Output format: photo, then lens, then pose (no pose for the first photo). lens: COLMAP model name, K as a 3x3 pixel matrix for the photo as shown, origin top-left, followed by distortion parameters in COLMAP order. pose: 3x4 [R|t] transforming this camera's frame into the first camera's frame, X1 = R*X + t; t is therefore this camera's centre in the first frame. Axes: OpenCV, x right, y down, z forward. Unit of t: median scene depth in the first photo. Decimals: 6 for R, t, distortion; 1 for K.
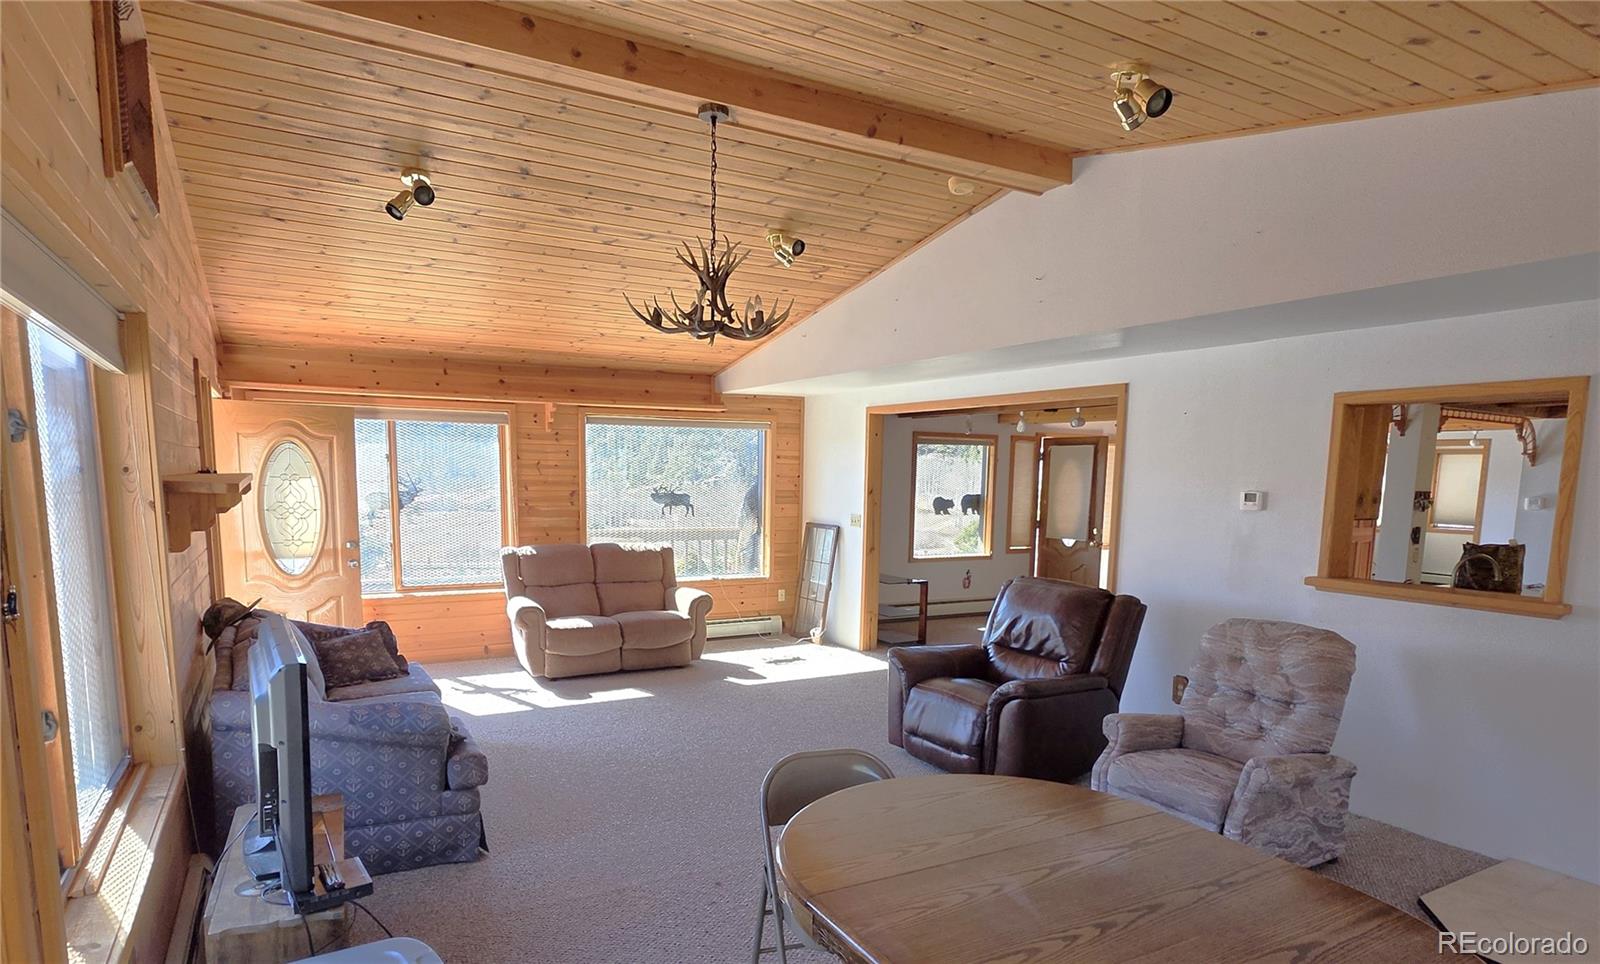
lens RADIAL K [[886.7, 0, 784.0], [0, 886.7, 591.3], [0, 0, 1]] dist [-0.004594, 0.000900]
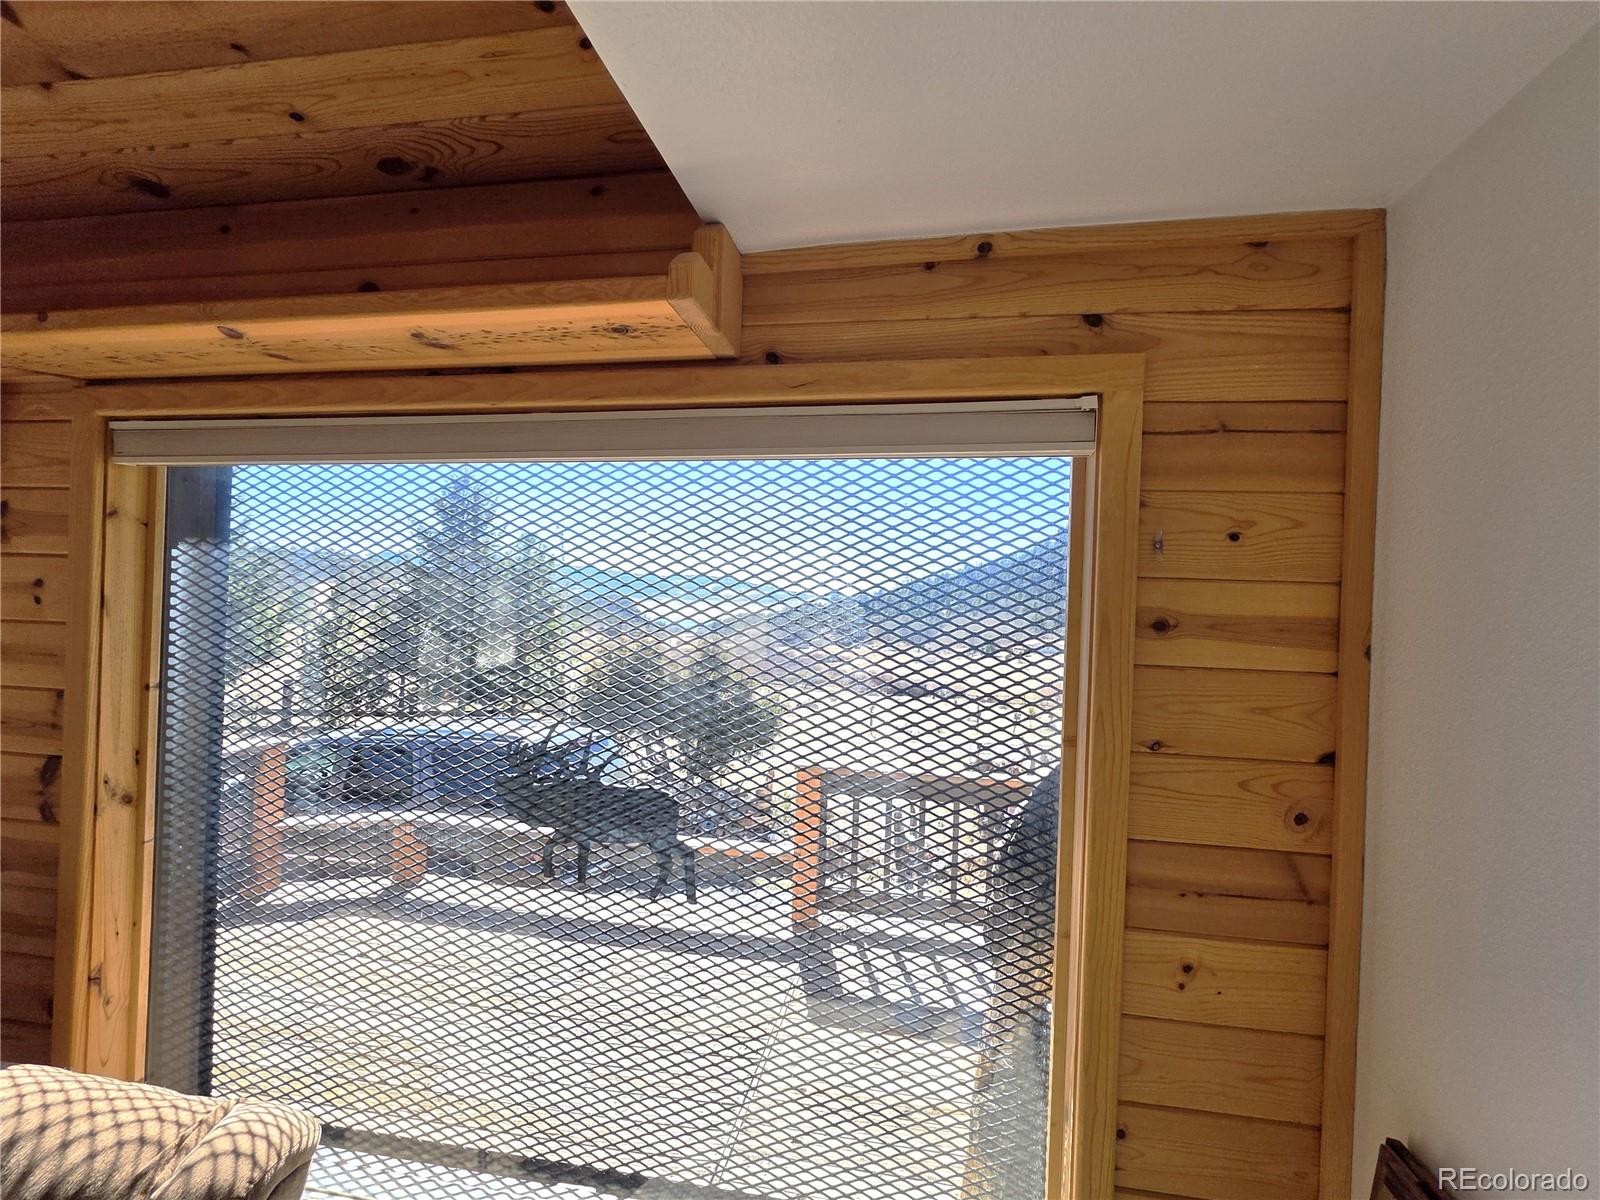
lens RADIAL K [[759.4, 0, 800.3], [0, 759.4, 607.9], [0, 0, 1]] dist [-0.004949, 0.000743]
pose [[0.776625, 0.009803, -0.629887, 0.049128], [-0.105220, 0.987852, -0.114357, -0.239557], [0.621114, 0.155089, 0.768222, 1.552954]]
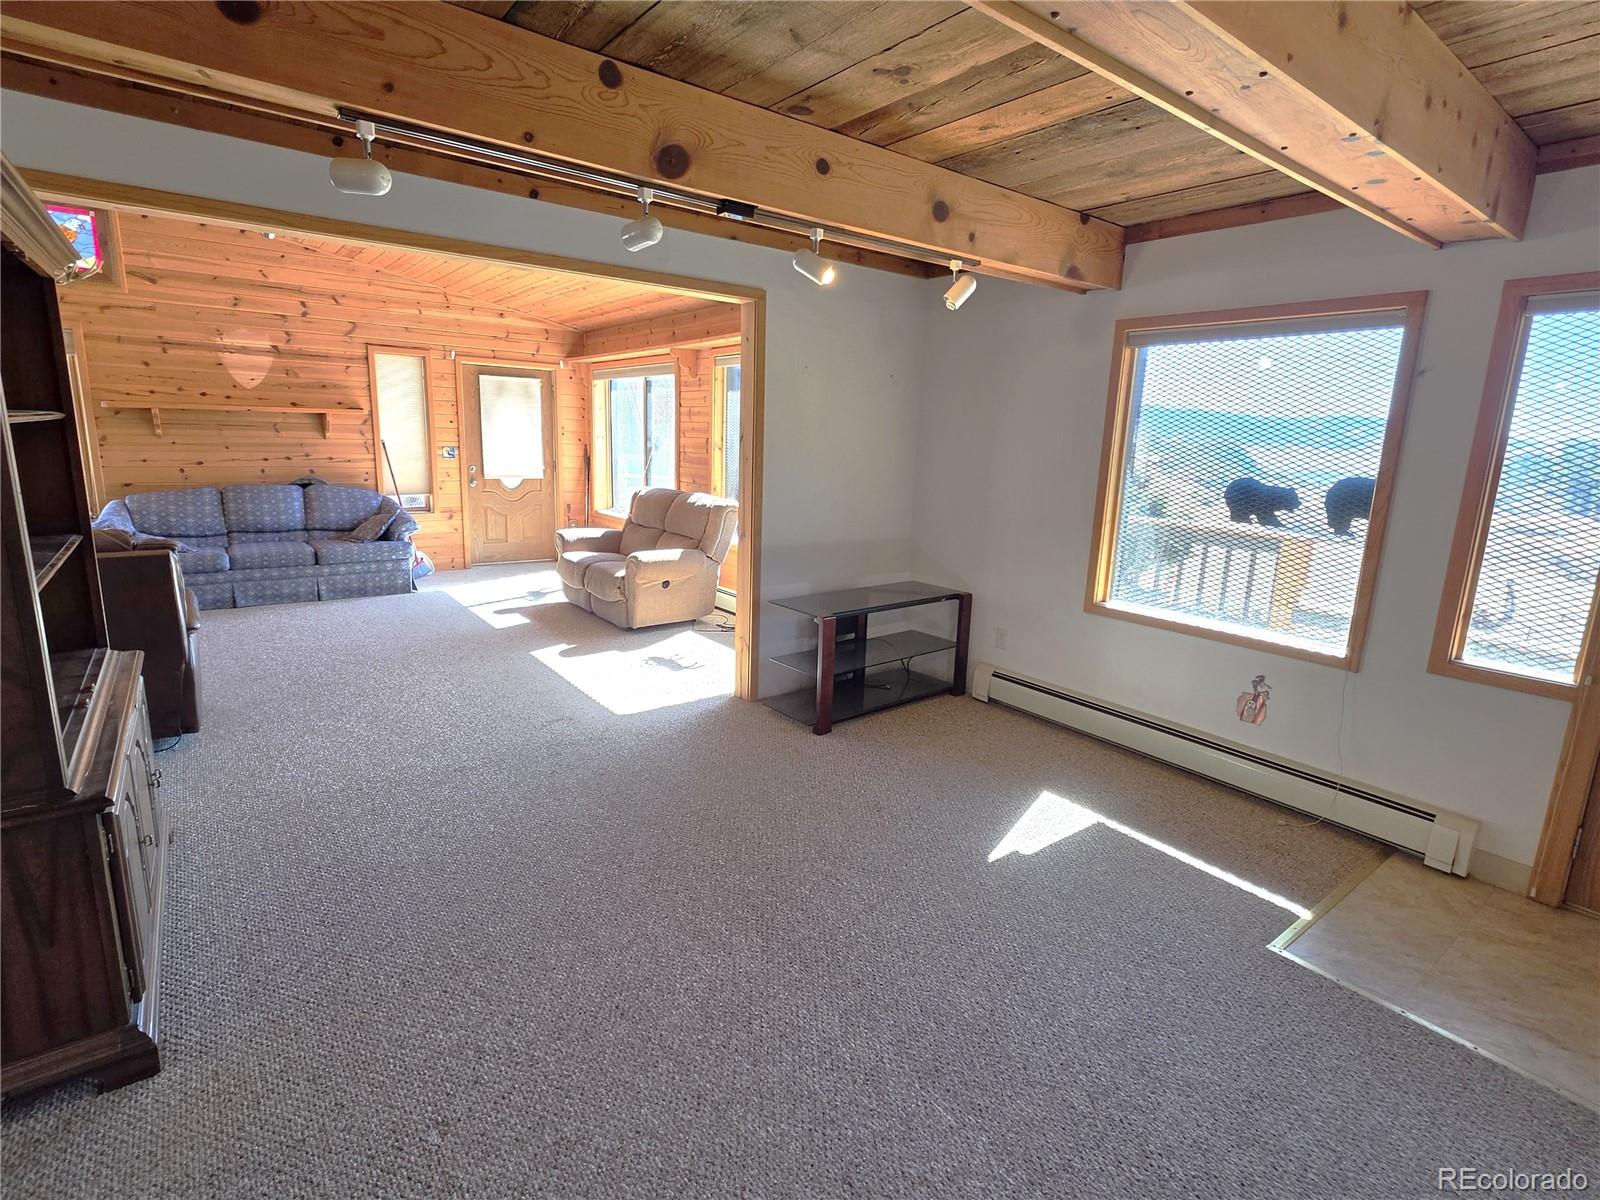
lens RADIAL K [[759.4, 0, 796.8], [0, 759.4, 586.4], [0, 0, 1]] dist [-0.004949, 0.000743]
pose [[0.152304, 0.185024, -0.970860, 1.000304], [-0.164251, 0.973398, 0.159741, -0.167531], [0.974590, 0.135136, 0.178643, 1.558970]]
